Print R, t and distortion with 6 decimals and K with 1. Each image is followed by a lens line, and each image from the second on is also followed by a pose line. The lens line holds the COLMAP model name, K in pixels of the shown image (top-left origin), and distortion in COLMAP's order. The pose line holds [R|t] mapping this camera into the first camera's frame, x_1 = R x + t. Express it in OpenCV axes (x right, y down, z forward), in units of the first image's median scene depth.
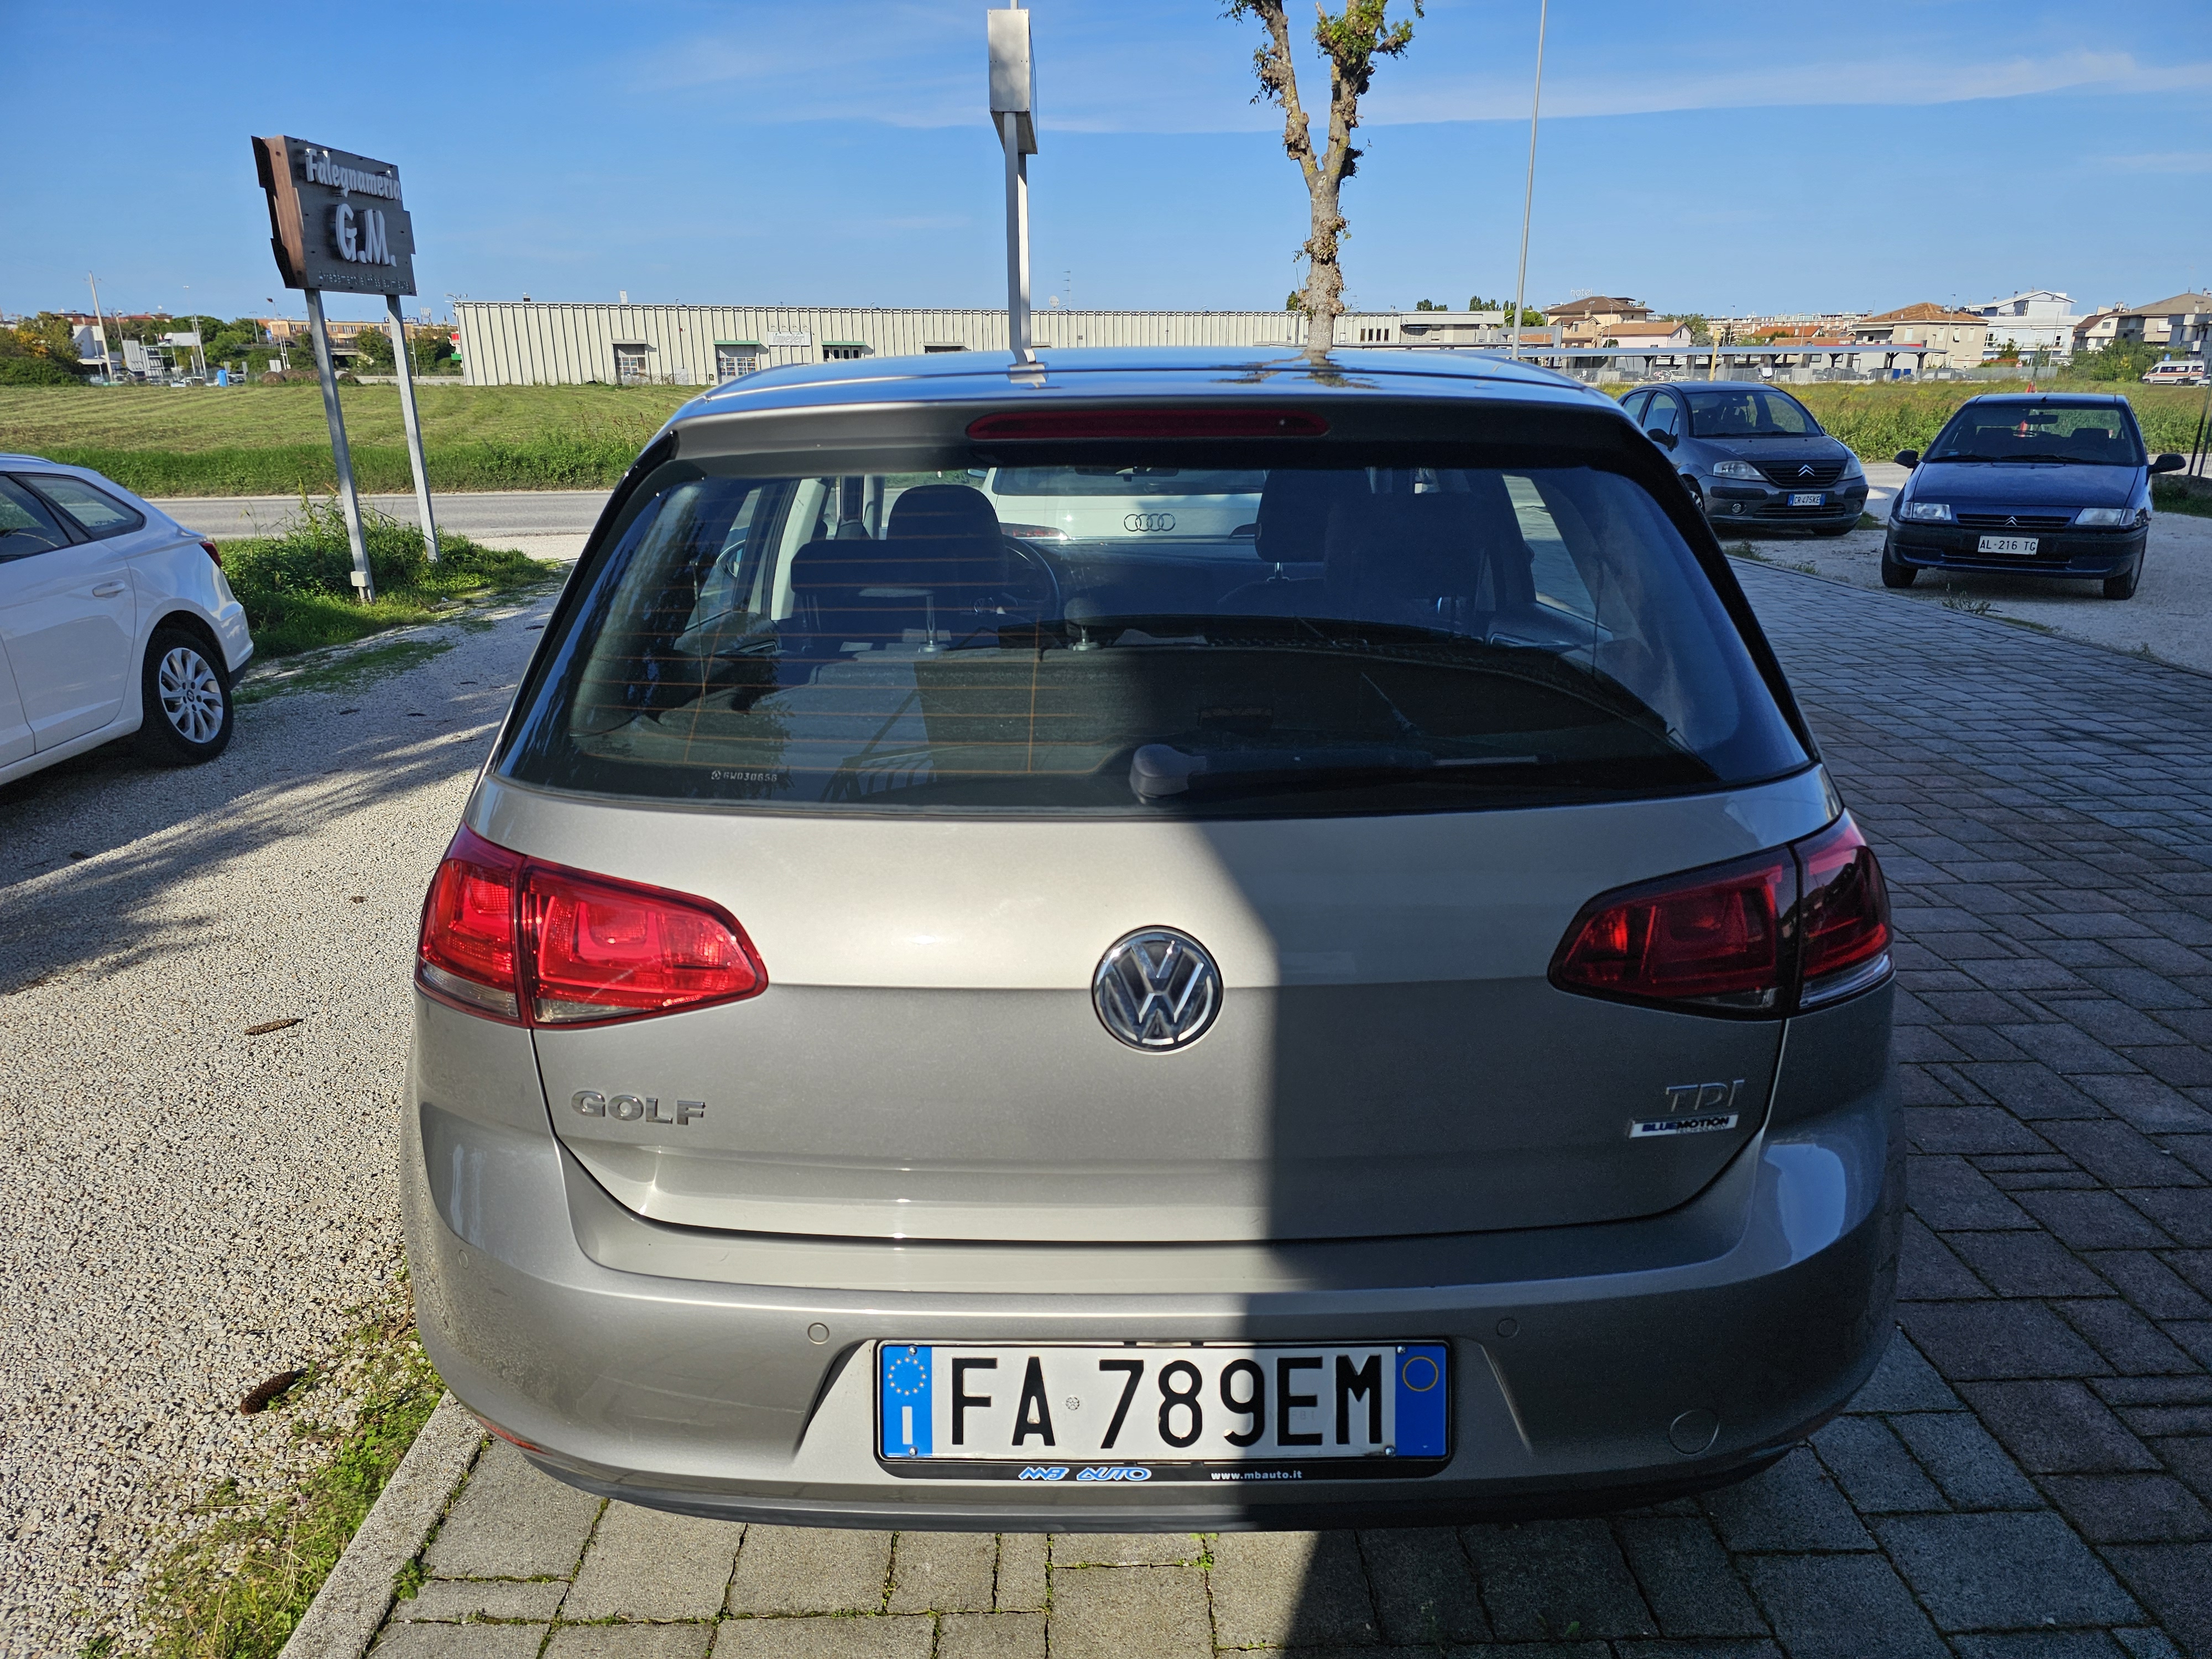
lens RADIAL K [[1491.3, 0, 1150.4], [0, 1491.3, 824.3], [0, 0, 1]] dist [0.061525, -0.062766]
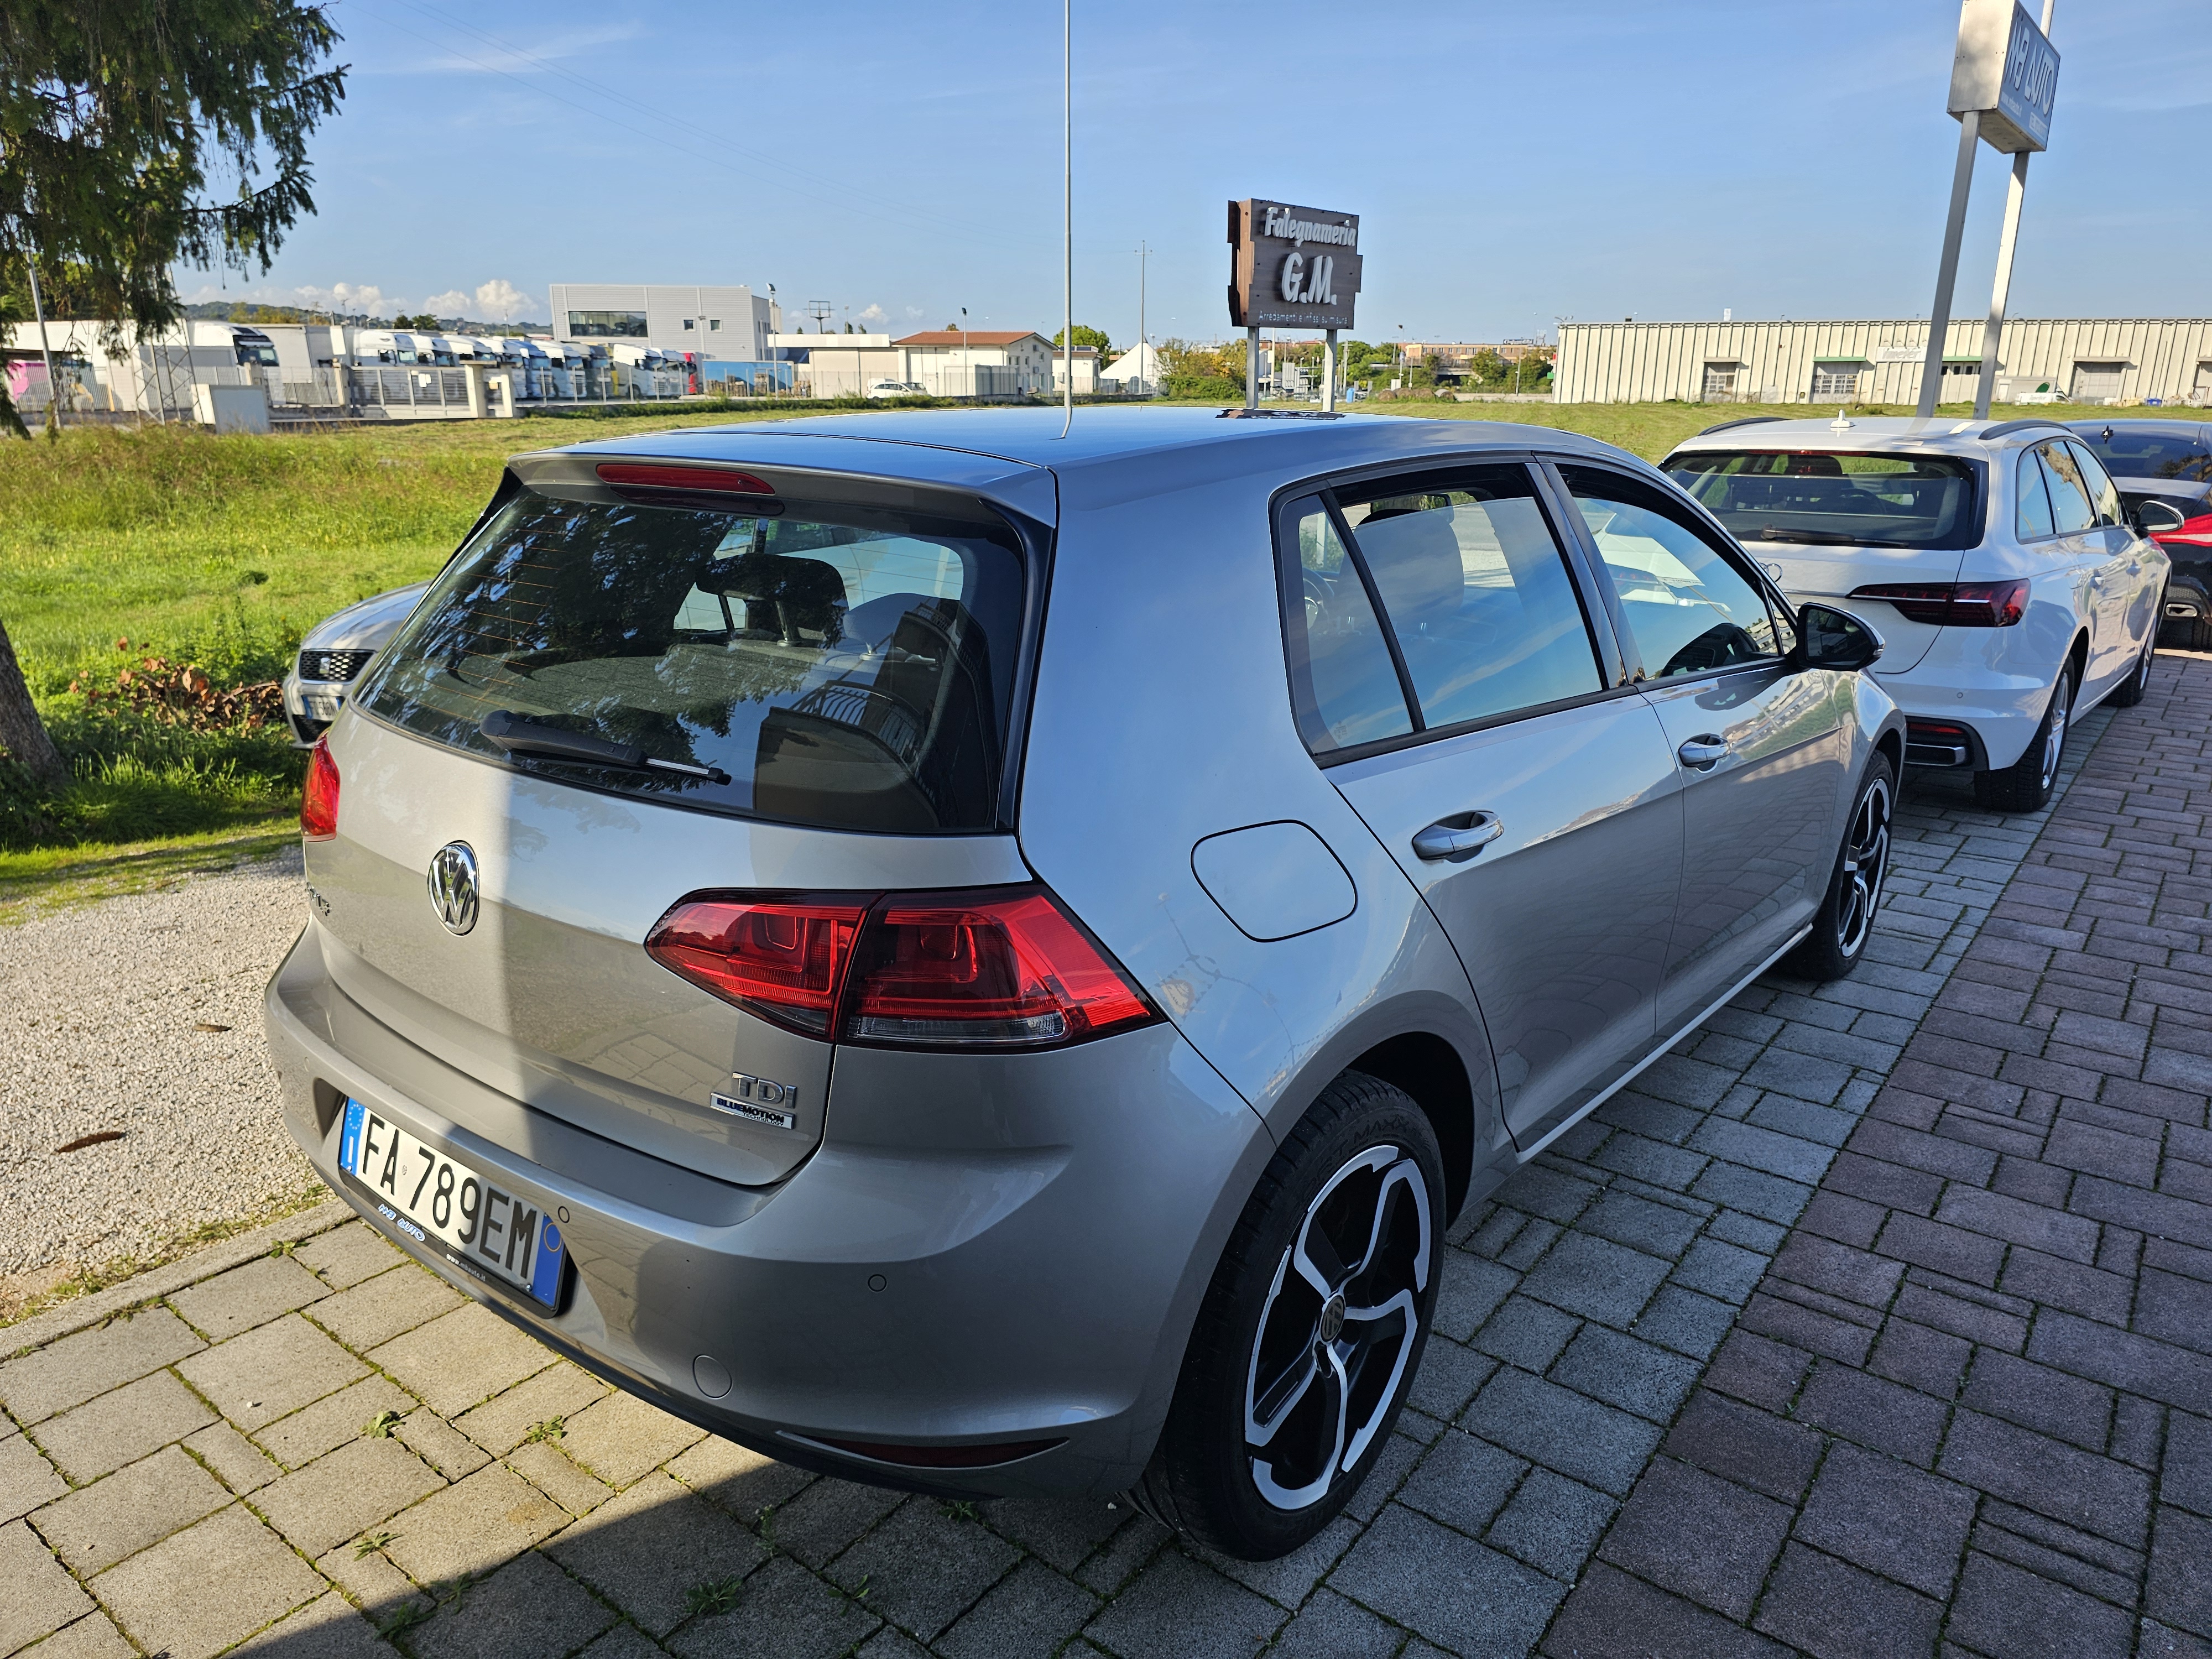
lens RADIAL K [[1518.9, 0, 1106.7], [0, 1518.9, 791.0], [0, 0, 1]] dist [0.037512, -0.043743]
pose [[0.775469, 0.169213, -0.608289, 0.141742], [-0.190294, 0.981257, 0.030371, -0.014388], [0.602027, 0.092202, 0.793135, 0.026325]]
